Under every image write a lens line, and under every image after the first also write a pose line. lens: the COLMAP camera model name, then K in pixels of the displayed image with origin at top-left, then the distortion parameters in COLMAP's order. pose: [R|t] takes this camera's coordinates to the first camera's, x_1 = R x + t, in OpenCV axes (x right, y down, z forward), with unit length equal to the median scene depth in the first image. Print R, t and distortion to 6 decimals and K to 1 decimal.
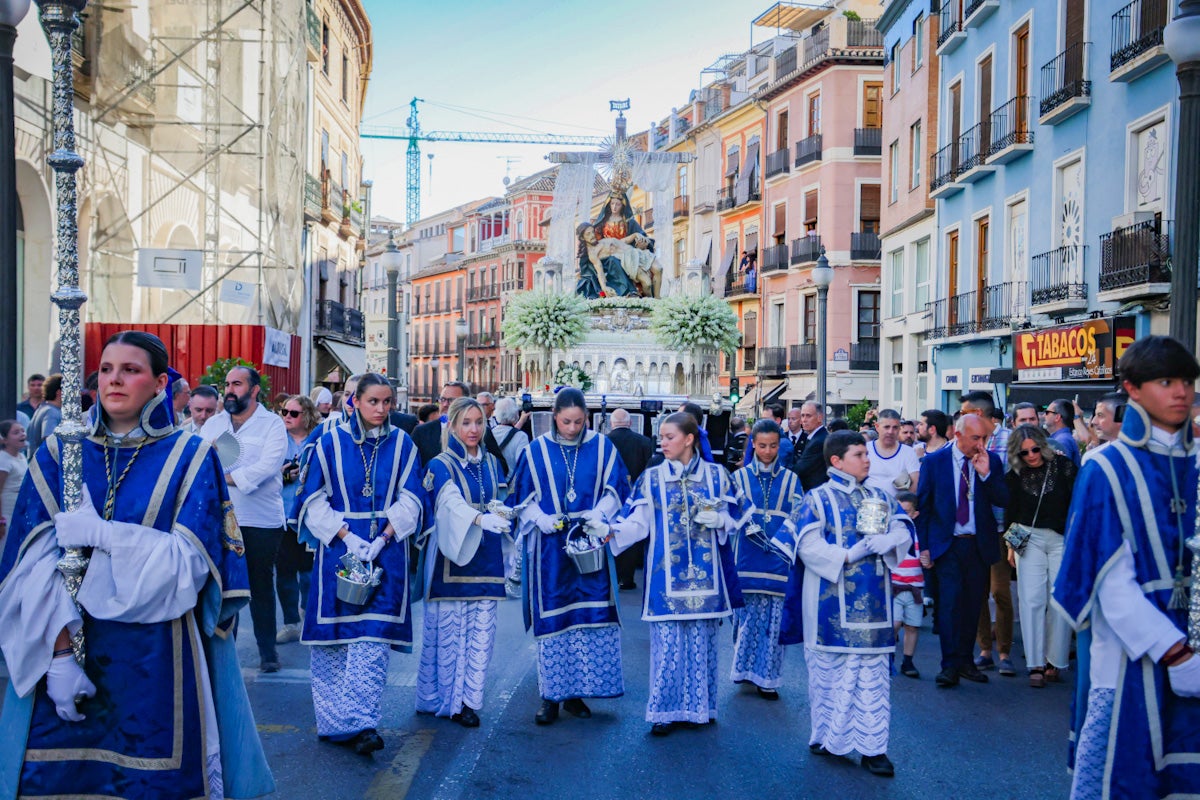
lens RADIAL K [[1161.7, 0, 640.9], [0, 1161.7, 401.1], [0, 0, 1]] dist [0.000638, 0.486490]
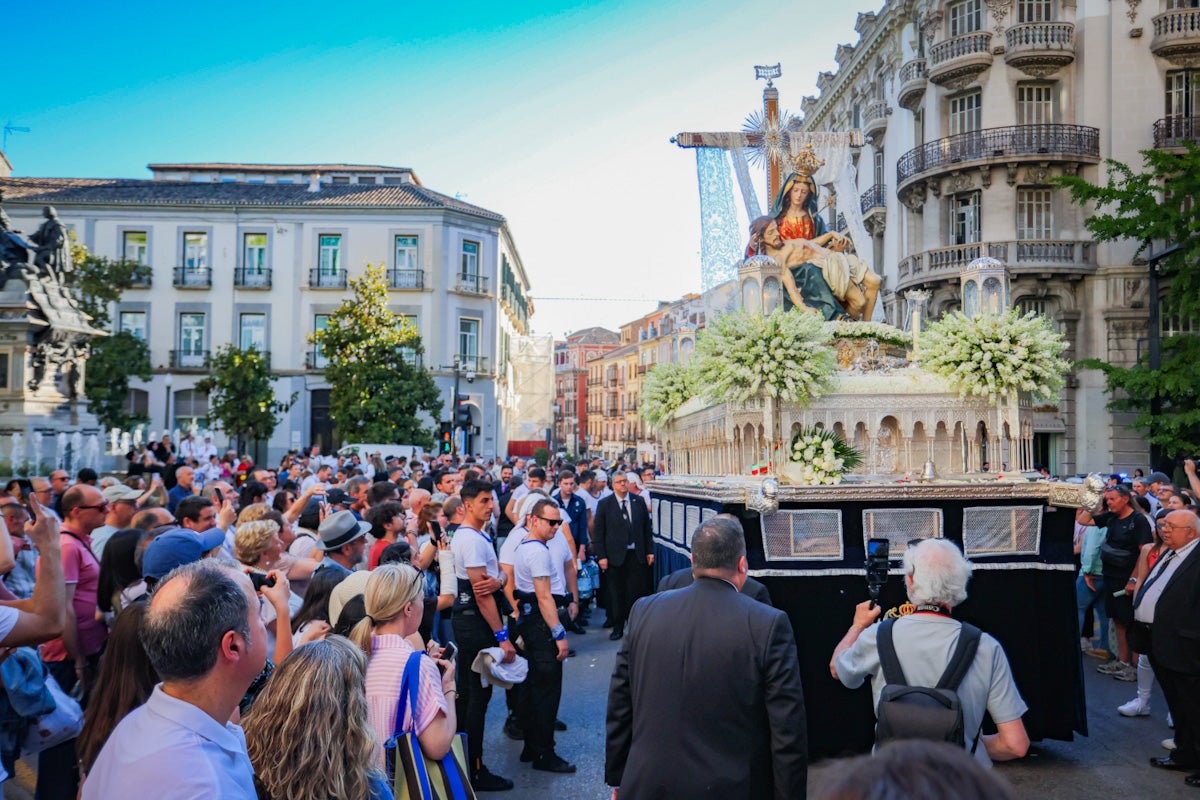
lens RADIAL K [[888.3, 0, 597.5], [0, 888.3, 414.8], [0, 0, 1]] dist [-0.035284, -0.001686]
pose [[0.999136, -0.022602, 0.034874, -0.177350], [0.022773, 0.999731, -0.004499, -0.036835], [-0.034763, 0.005289, 0.999382, 0.501250]]
